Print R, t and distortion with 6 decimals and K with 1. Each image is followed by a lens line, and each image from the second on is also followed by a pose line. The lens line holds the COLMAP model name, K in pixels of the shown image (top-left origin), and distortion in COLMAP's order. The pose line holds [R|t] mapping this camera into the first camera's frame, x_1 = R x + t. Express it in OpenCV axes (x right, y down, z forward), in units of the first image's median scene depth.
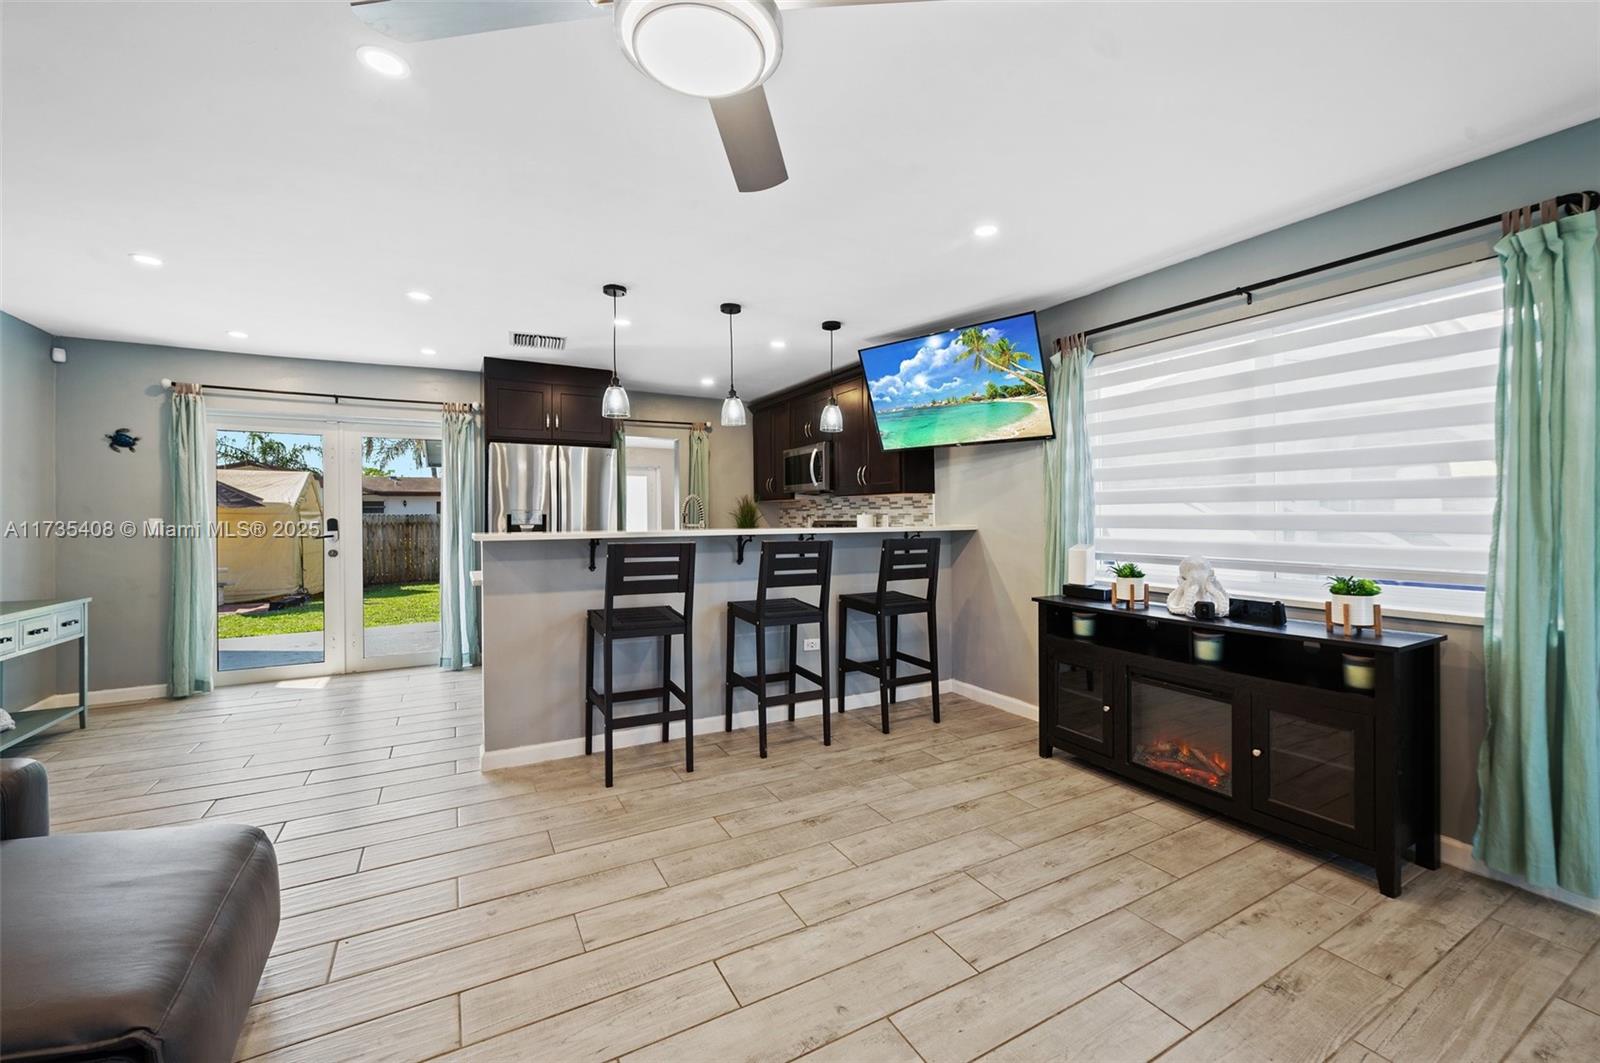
lens RADIAL K [[643.3, 0, 812.6], [0, 643.3, 523.9], [0, 0, 1]] dist [-0.005316, -0.000120]
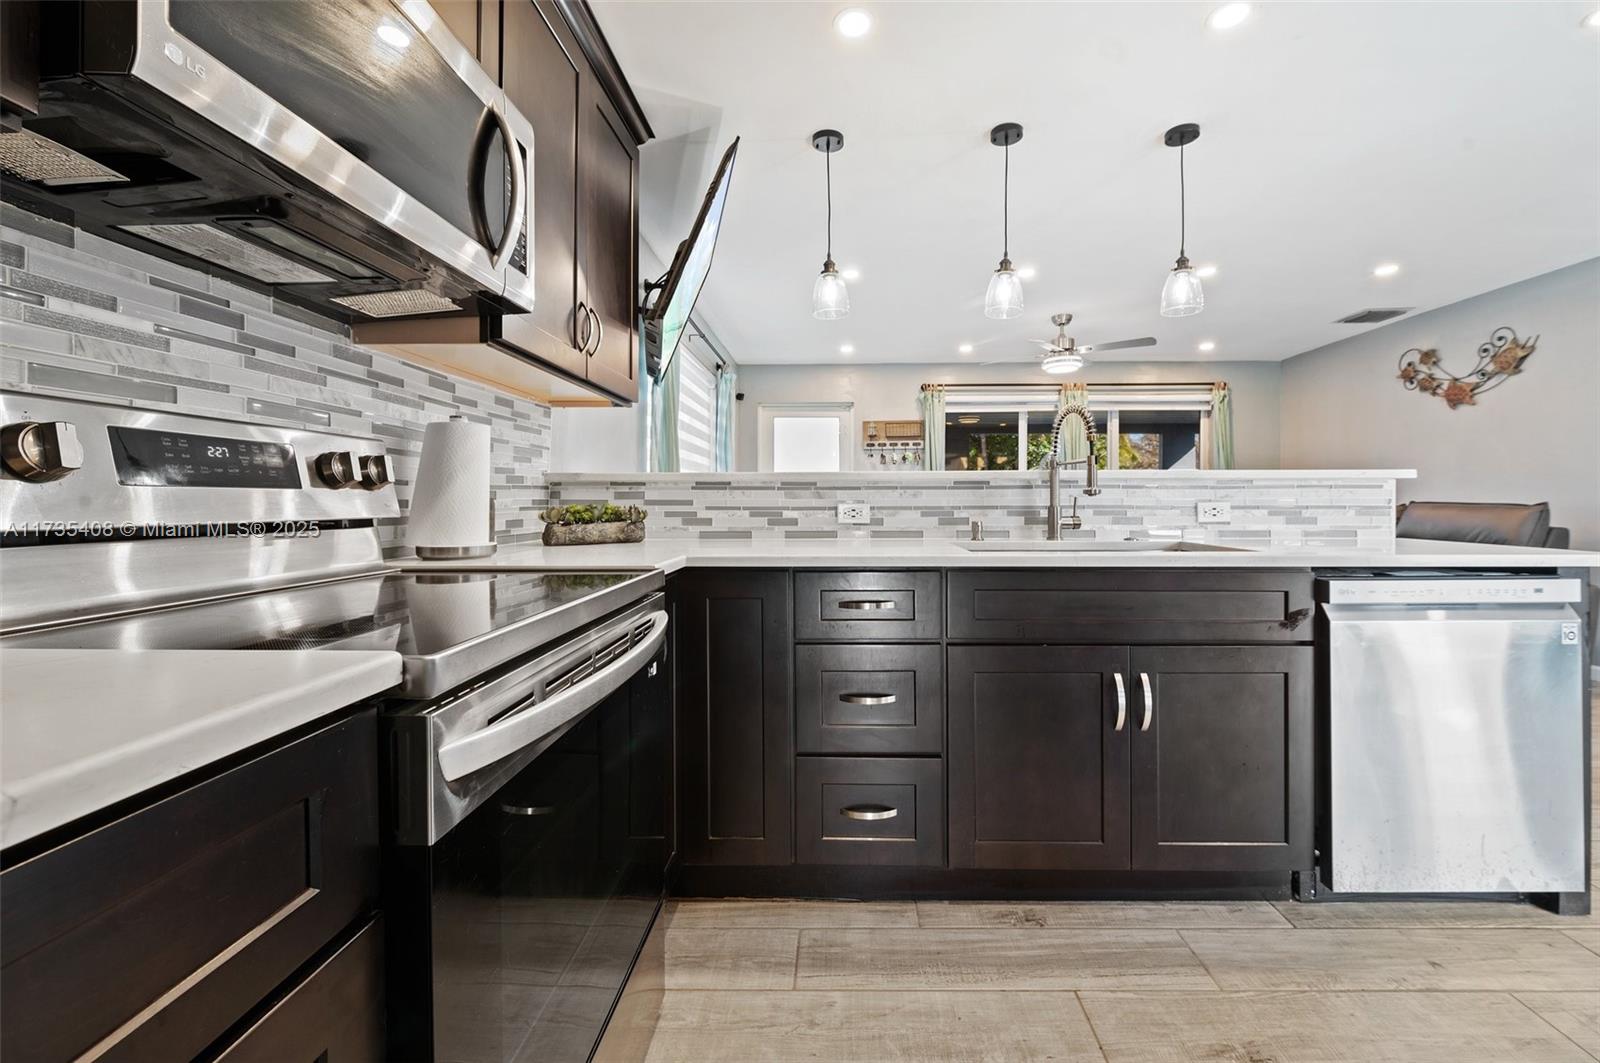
lens RADIAL K [[656.5, 0, 822.5], [0, 656.5, 488.7], [0, 0, 1]] dist [-0.006708, -0.000158]
pose [[-0.865445, 0.019626, 0.500619, -0.322218], [0.014971, 0.999799, -0.013315, 0.033298], [-0.500779, -0.004028, -0.865566, 1.862649]]
